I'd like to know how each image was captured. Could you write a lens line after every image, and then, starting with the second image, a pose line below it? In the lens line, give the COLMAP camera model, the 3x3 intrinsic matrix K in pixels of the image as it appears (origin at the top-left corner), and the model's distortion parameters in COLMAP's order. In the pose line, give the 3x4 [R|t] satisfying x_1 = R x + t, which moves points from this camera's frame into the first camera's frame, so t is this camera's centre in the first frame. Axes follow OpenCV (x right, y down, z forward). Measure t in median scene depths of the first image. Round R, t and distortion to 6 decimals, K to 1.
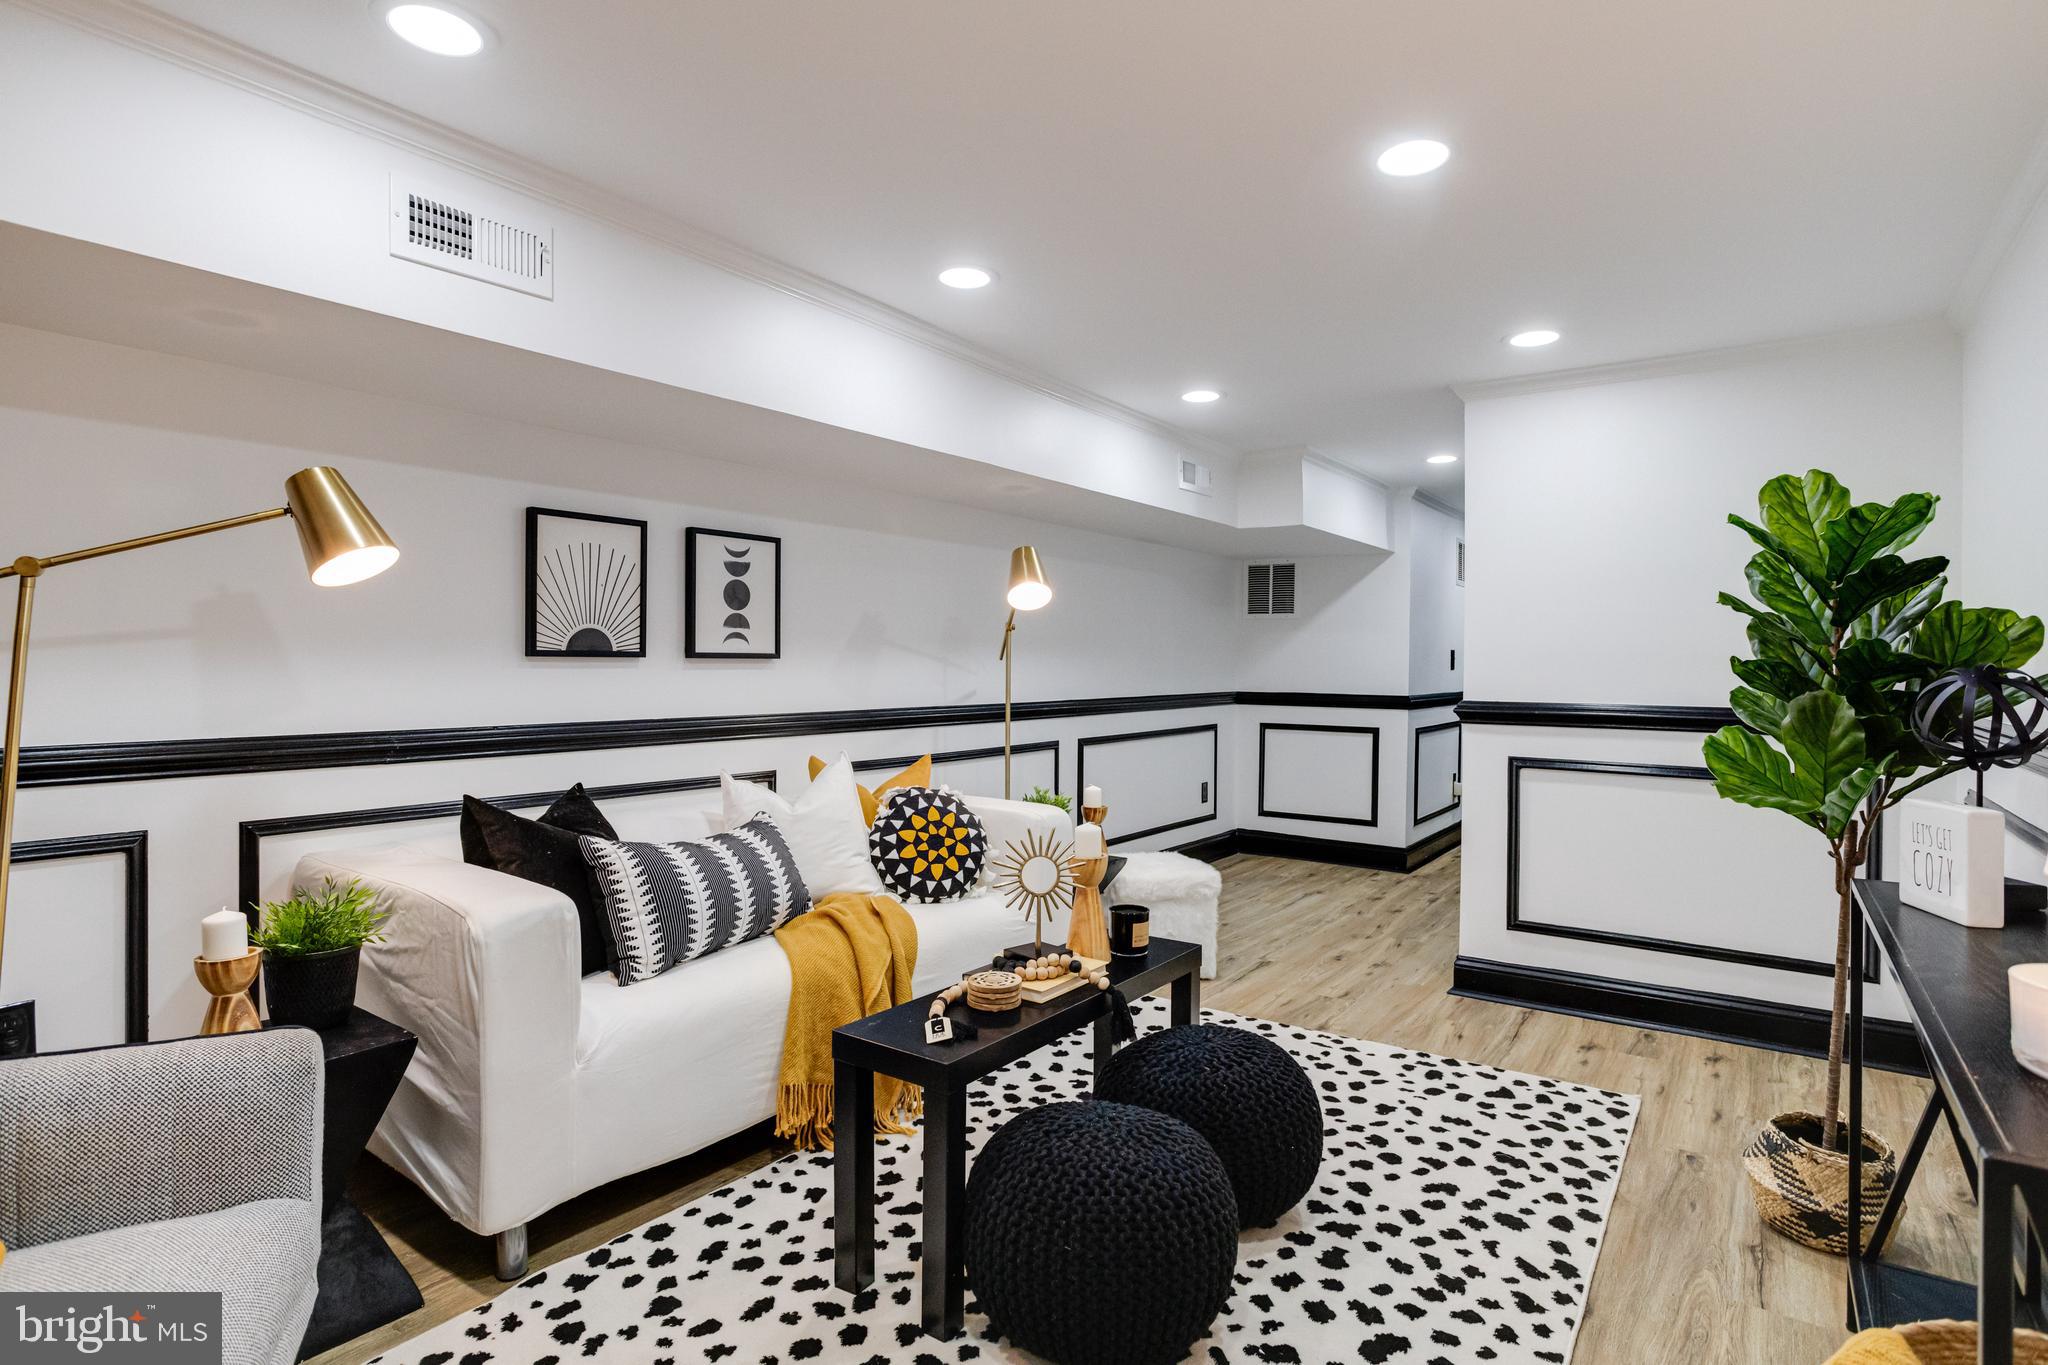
lens RADIAL K [[1015.5, 0, 1028.0], [0, 1015.5, 693.6], [0, 0, 1]] dist [-0.044254, 0.028402]
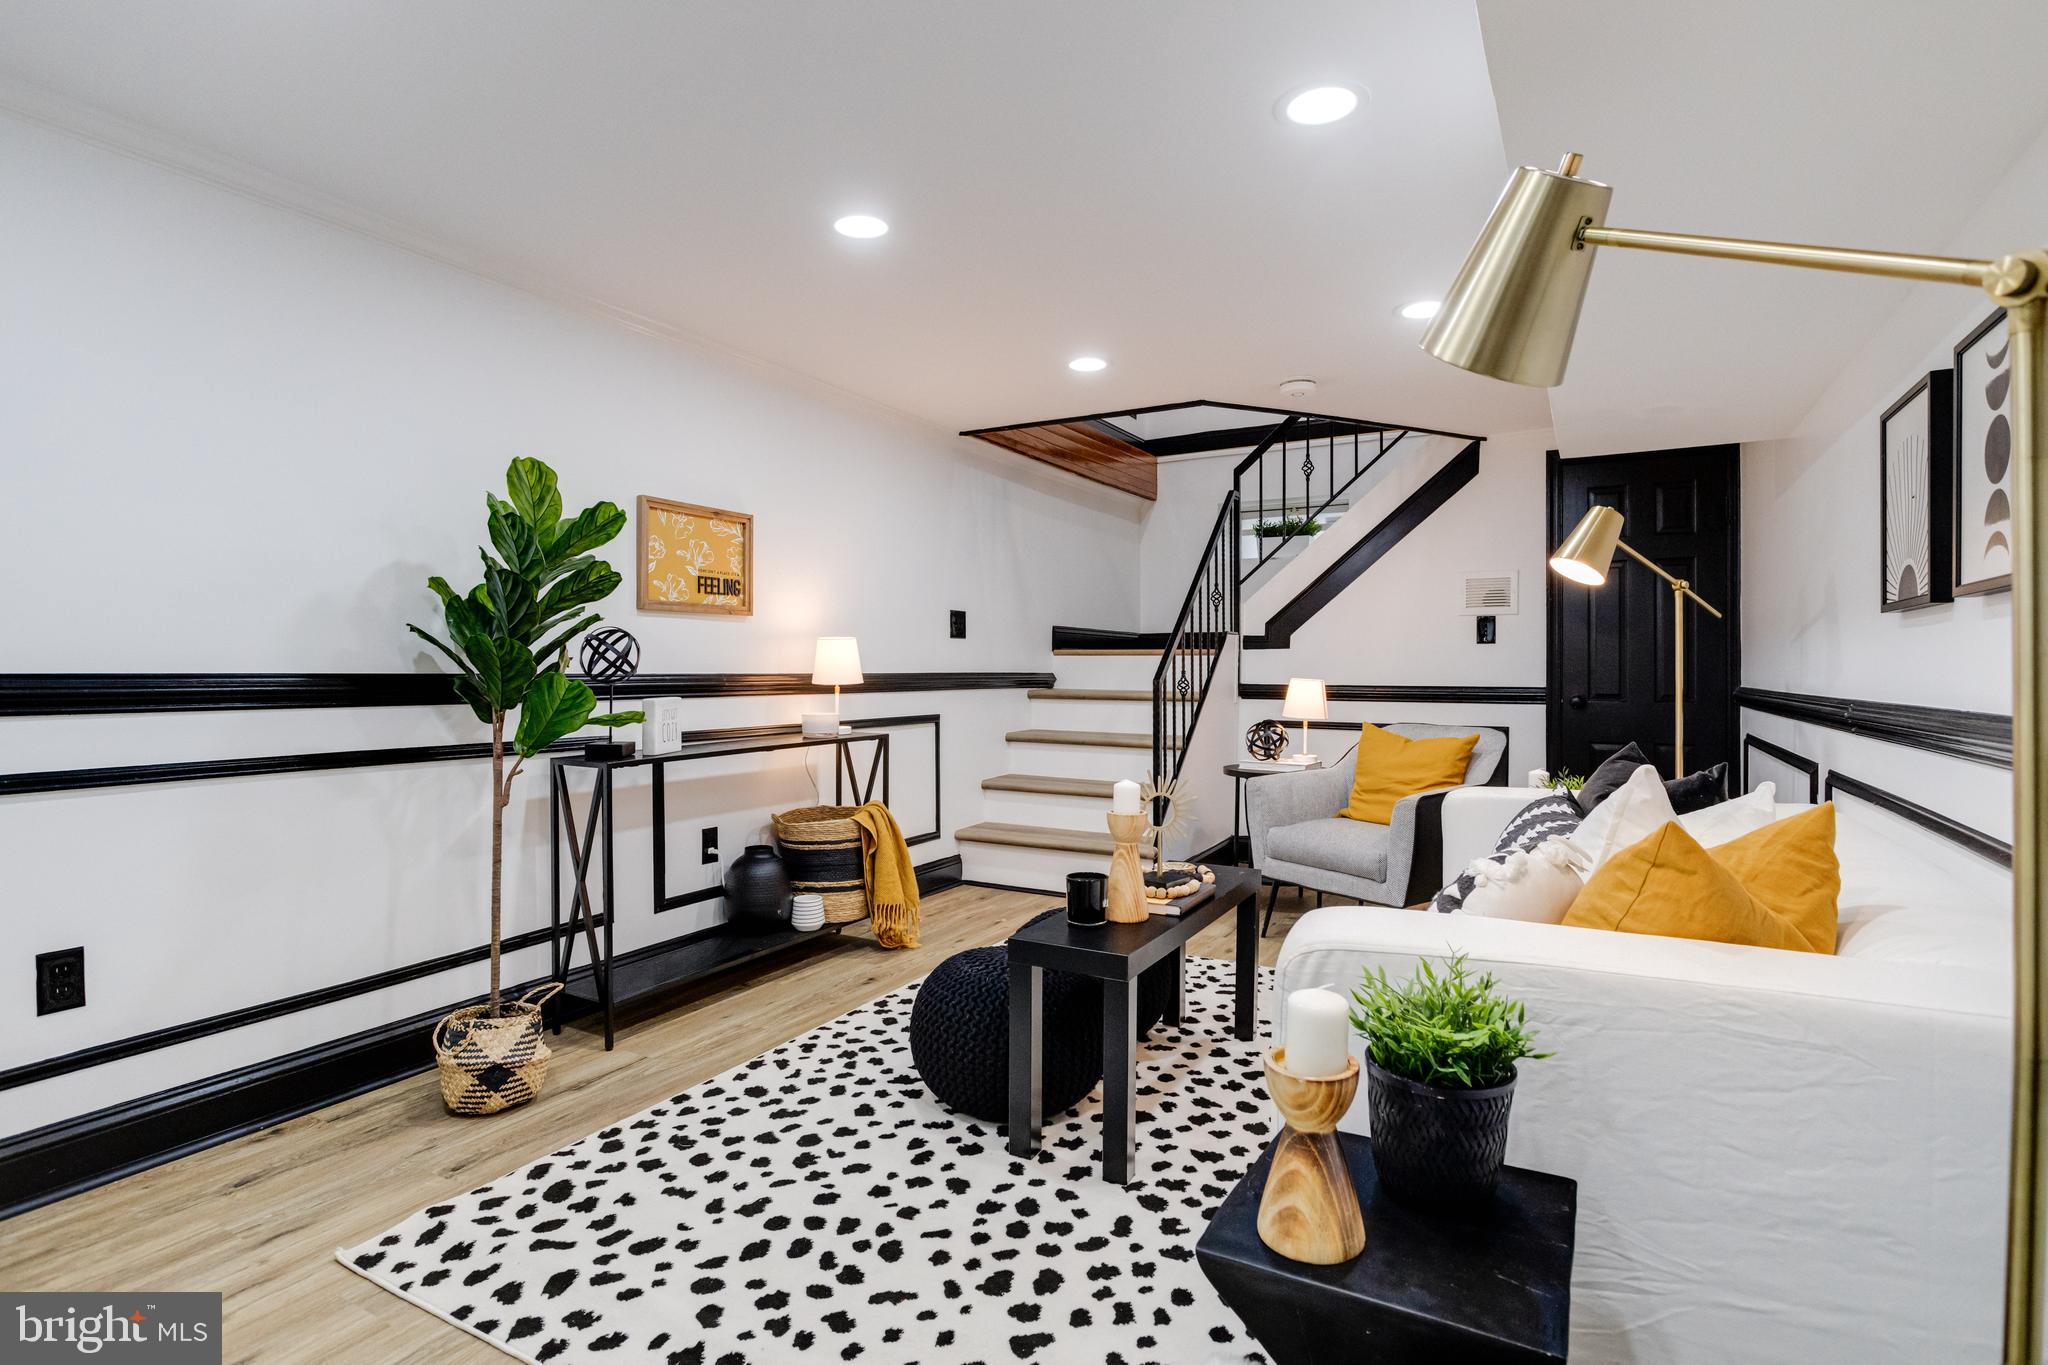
lens RADIAL K [[1015.5, 0, 1028.0], [0, 1015.5, 693.6], [0, 0, 1]] dist [-0.044254, 0.028402]
pose [[-0.992179, -0.005971, -0.124683, 0.281333], [-0.012099, 0.998752, 0.048447, -0.005419], [0.124238, 0.049577, -0.991013, 1.969853]]
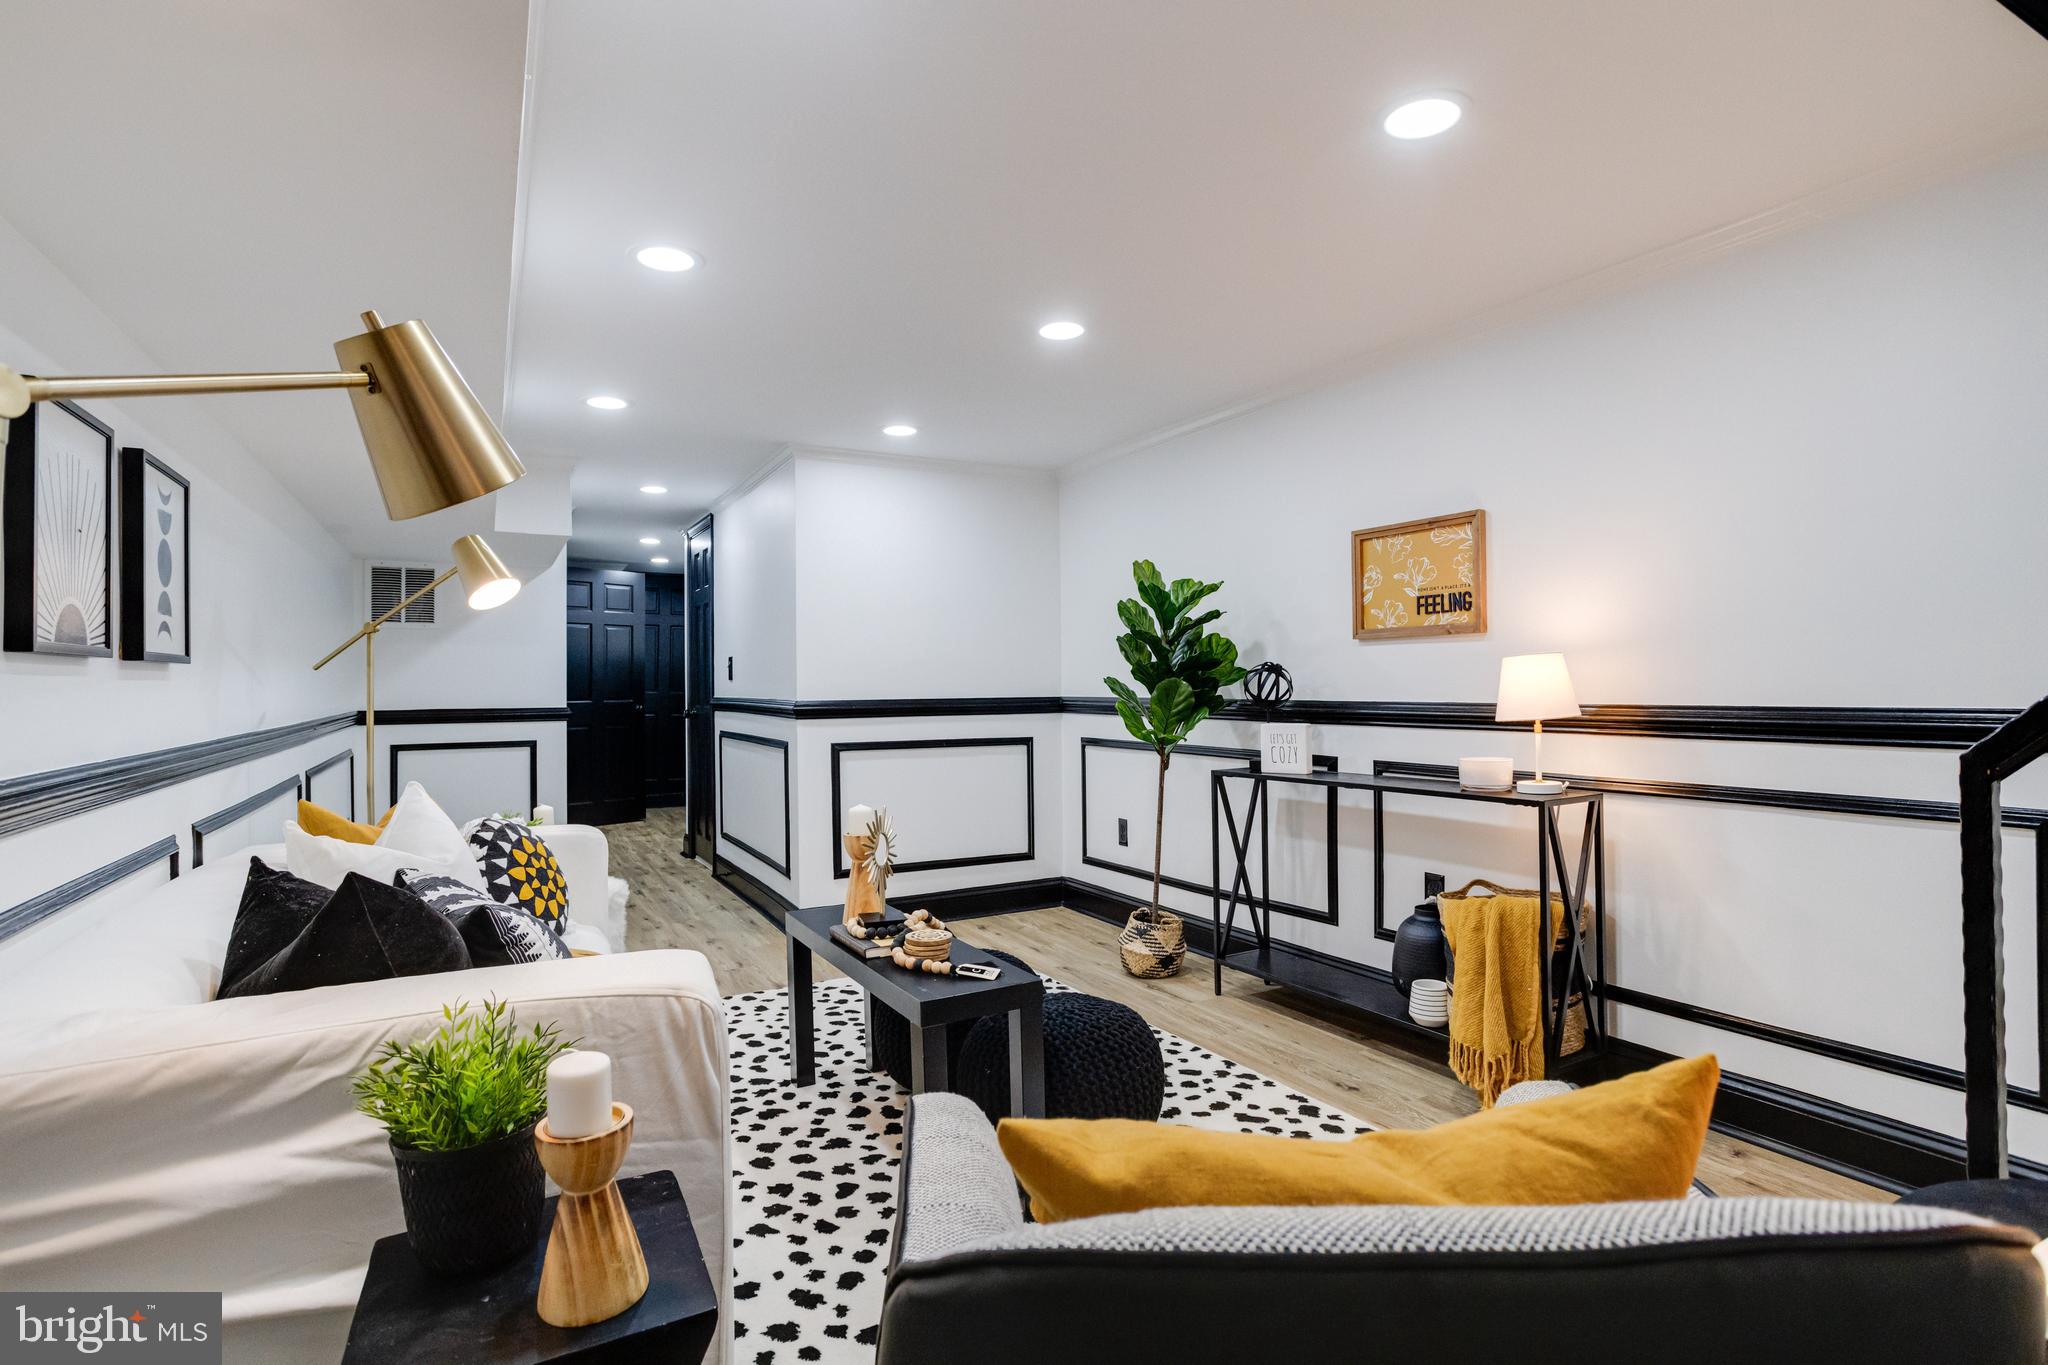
lens RADIAL K [[1015.5, 0, 1028.0], [0, 1015.5, 693.6], [0, 0, 1]] dist [-0.044254, 0.028402]
pose [[0.423568, -0.018869, 0.905668, -0.881783], [0.037974, 0.999274, 0.003059, 0.007308], [-0.905068, 0.033096, 0.423977, 0.344488]]
